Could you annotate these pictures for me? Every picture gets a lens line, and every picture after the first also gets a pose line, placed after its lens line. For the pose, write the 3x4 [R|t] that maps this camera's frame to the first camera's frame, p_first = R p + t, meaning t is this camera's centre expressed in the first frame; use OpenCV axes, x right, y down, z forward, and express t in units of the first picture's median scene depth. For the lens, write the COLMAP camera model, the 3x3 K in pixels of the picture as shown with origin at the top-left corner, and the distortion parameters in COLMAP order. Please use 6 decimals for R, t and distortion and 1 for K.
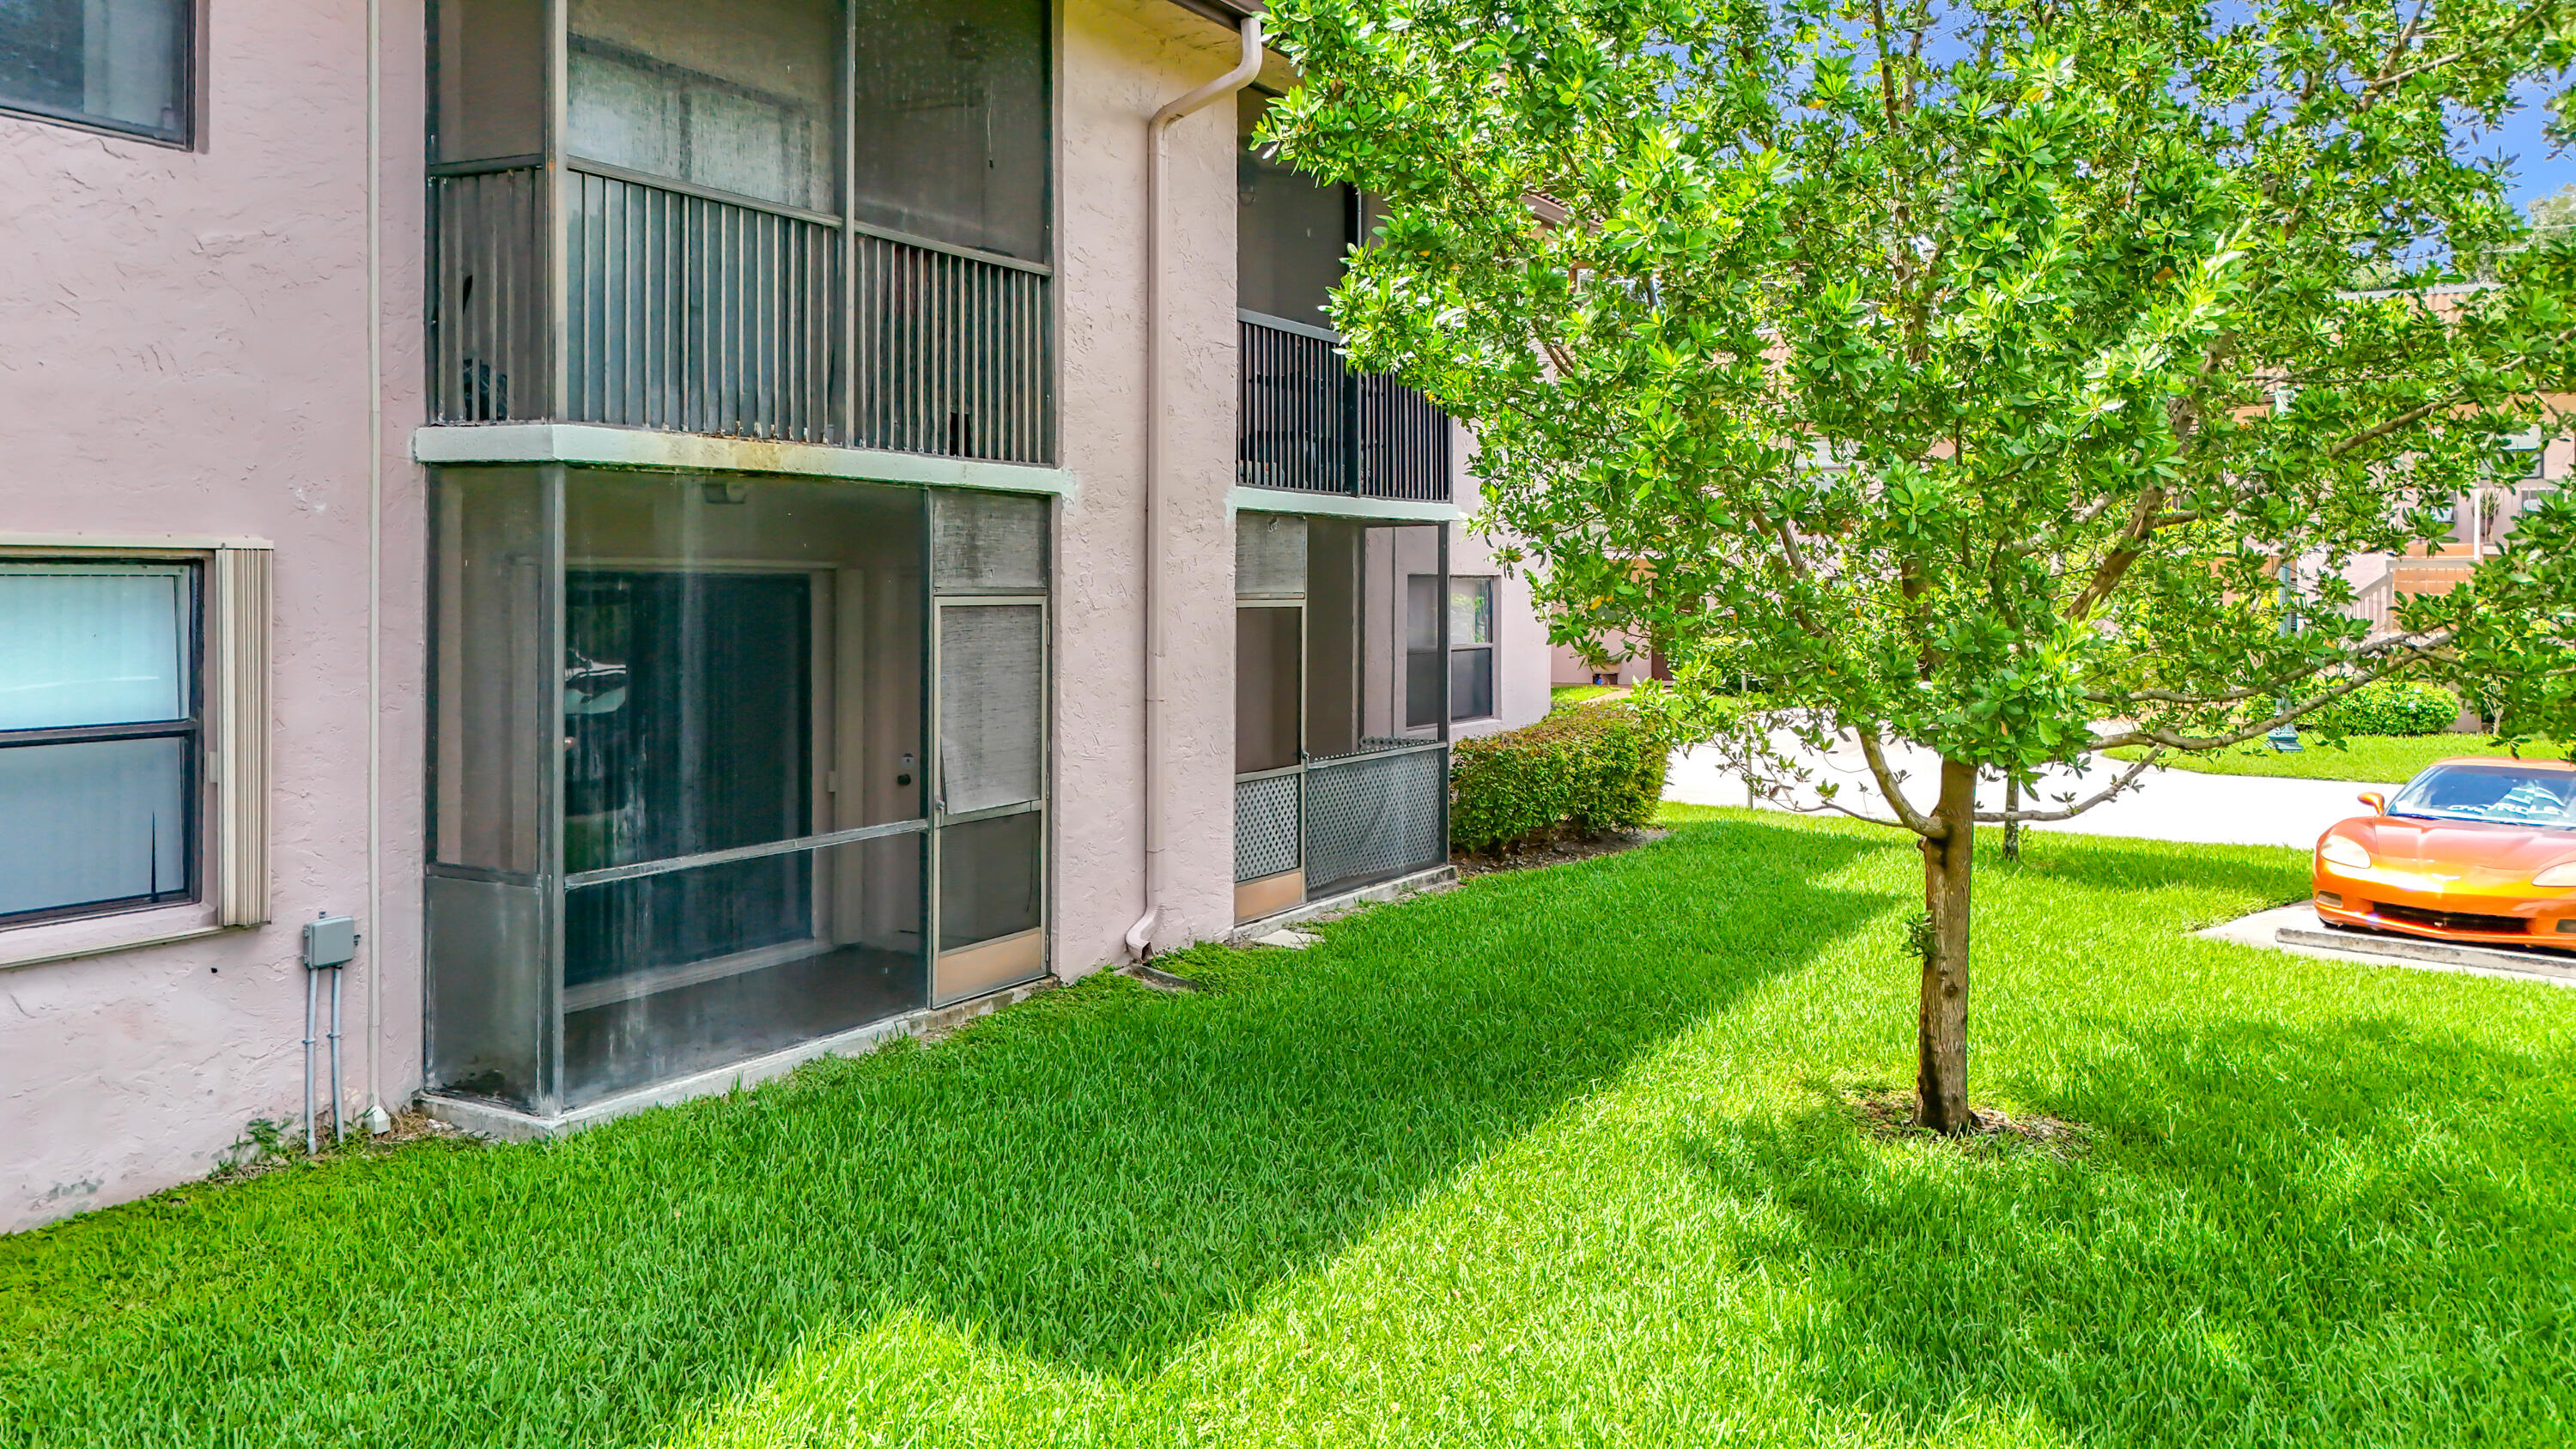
lens RADIAL K [[1929.0, 0, 1292.3], [0, 1929.0, 609.5], [0, 0, 1]] dist [0.048127, -0.053991]
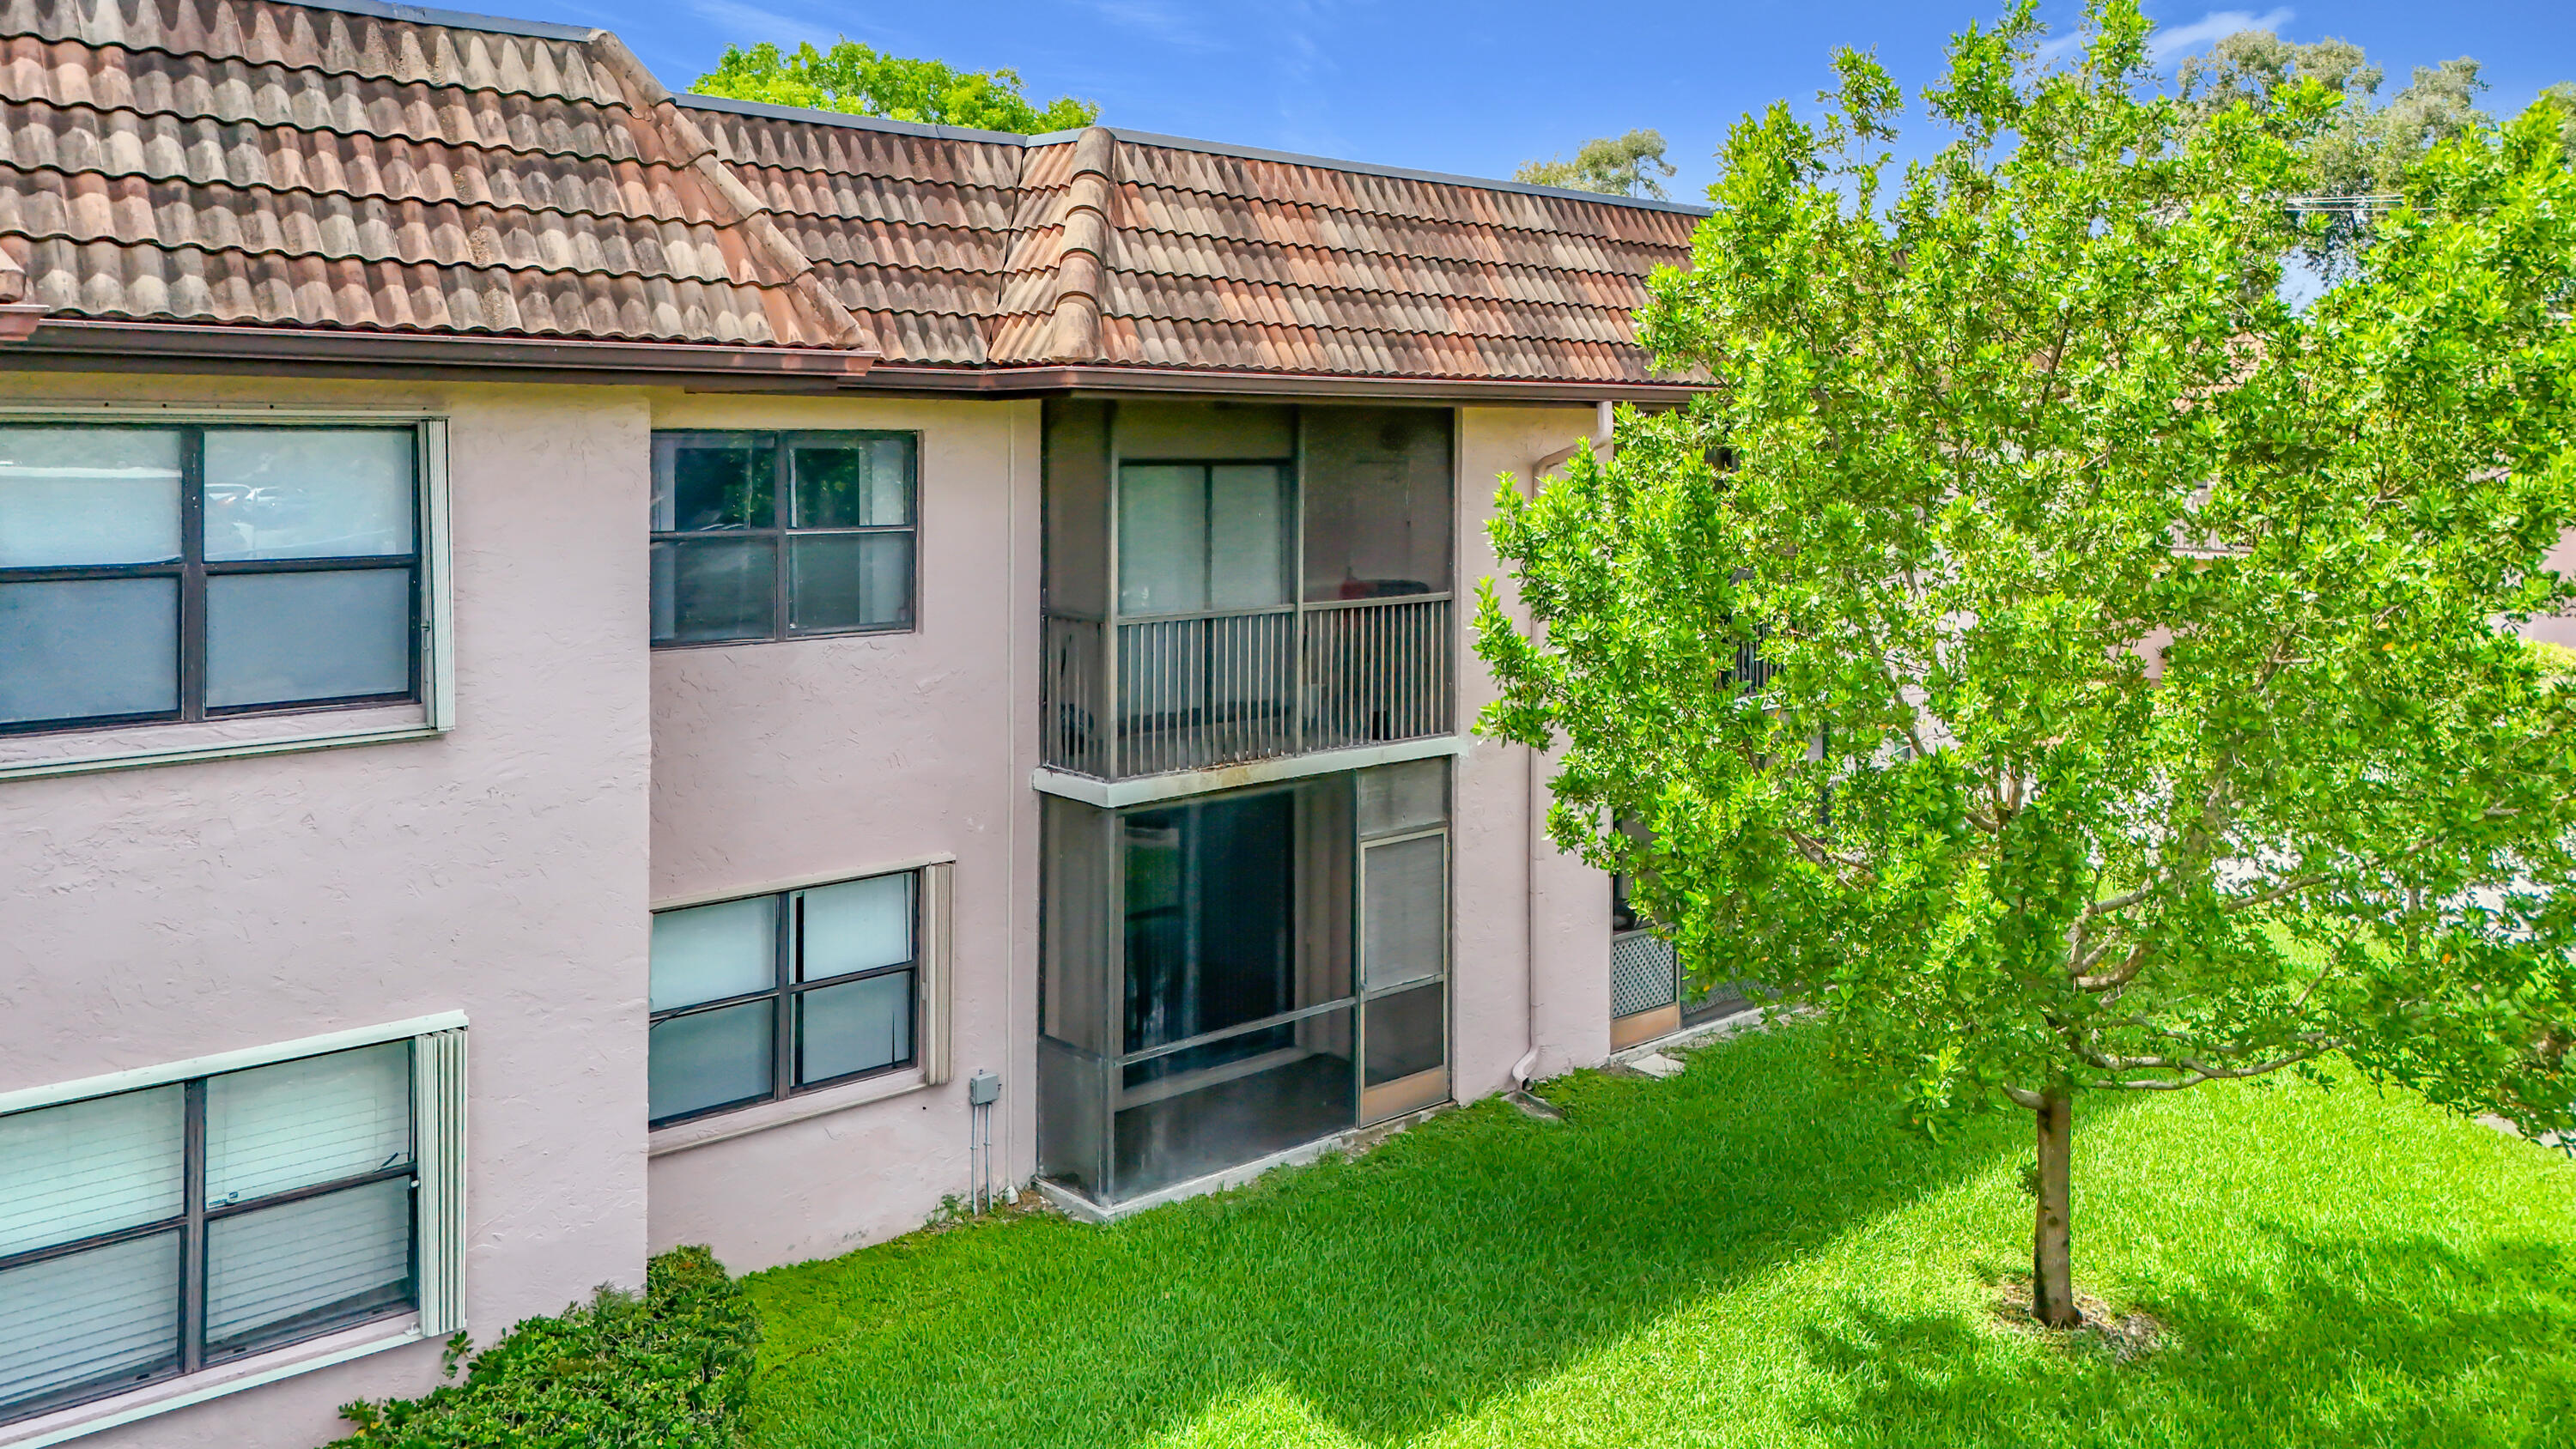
lens RADIAL K [[1991.0, 0, 1288.1], [0, 1991.0, 472.0], [0, 0, 1]] dist [0.057223, -0.099580]
pose [[0.950309, 0.000591, -0.311307, 0.251339], [-0.001032, 0.999999, -0.001255, -0.310643], [0.311305, 0.001514, 0.950309, -0.483544]]
